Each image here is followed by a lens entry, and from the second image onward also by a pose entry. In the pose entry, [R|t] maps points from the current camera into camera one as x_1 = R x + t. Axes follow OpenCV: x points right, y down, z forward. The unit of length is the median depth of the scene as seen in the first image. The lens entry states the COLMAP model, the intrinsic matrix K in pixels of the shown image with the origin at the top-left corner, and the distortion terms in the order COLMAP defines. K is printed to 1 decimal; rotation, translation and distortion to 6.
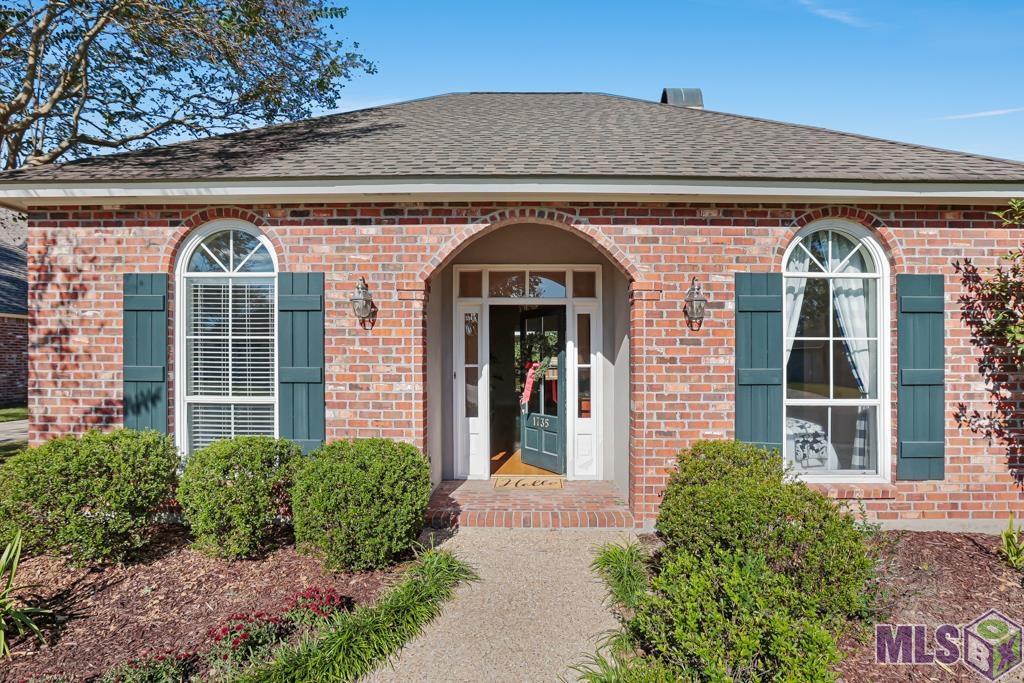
lens RADIAL K [[492.7, 0, 512.0], [0, 492.7, 341.5], [0, 0, 1]] dist [-0.026230, 0.000161]
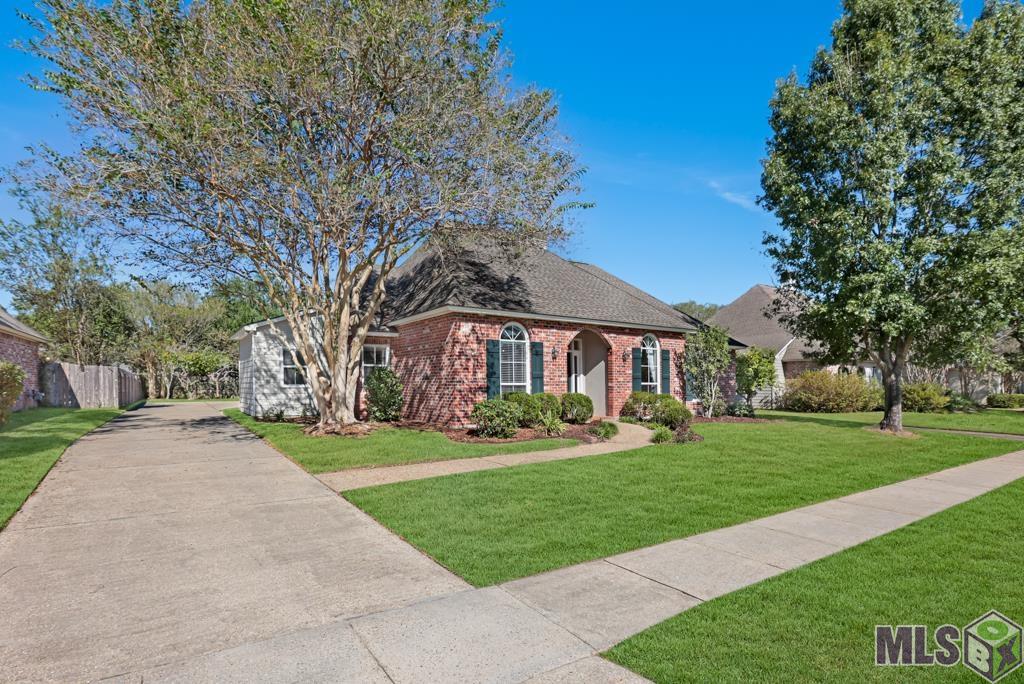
lens RADIAL K [[478.6, 0, 511.1], [0, 478.6, 336.1], [0, 0, 1]] dist [-0.033294, 0.000087]
pose [[0.826104, 0.053732, 0.560950, -2.245971], [-0.016543, 0.997327, -0.071169, 0.041331], [-0.563274, 0.049514, 0.824785, -1.393992]]
